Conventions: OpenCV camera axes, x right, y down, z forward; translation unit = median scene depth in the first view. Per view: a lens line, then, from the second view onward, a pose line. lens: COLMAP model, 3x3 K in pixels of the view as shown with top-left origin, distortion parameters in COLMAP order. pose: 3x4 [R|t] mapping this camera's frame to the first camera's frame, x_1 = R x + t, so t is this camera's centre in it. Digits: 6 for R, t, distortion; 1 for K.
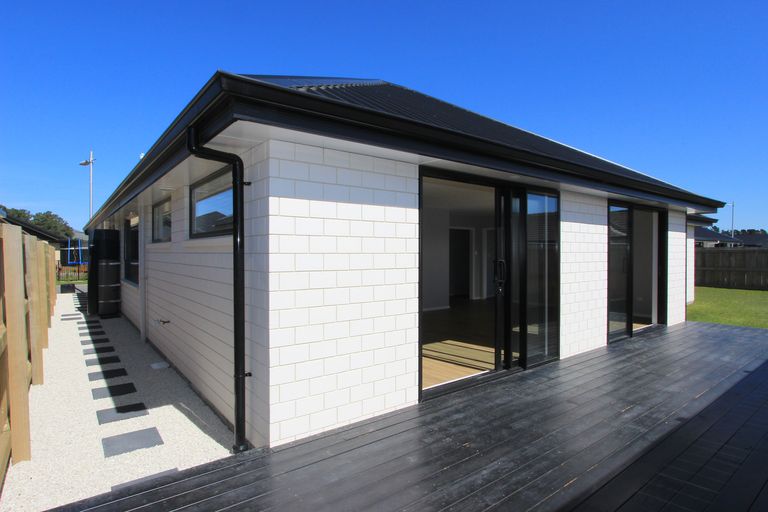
lens RADIAL K [[417.4, 0, 387.8], [0, 417.4, 256.3], [0, 0, 1]] dist [-0.002438, -0.001462]
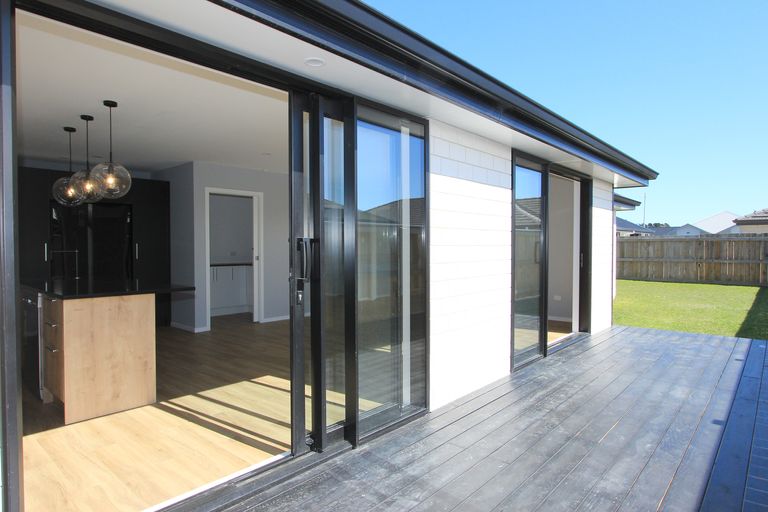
lens RADIAL K [[453.9, 0, 381.8], [0, 453.9, 255.2], [0, 0, 1]] dist [-0.005809, -0.001035]
pose [[0.985013, -0.004915, 0.172407, 0.207470], [0.002963, 0.999929, 0.011581, 0.018823], [-0.172452, -0.010897, 0.984958, 0.339743]]
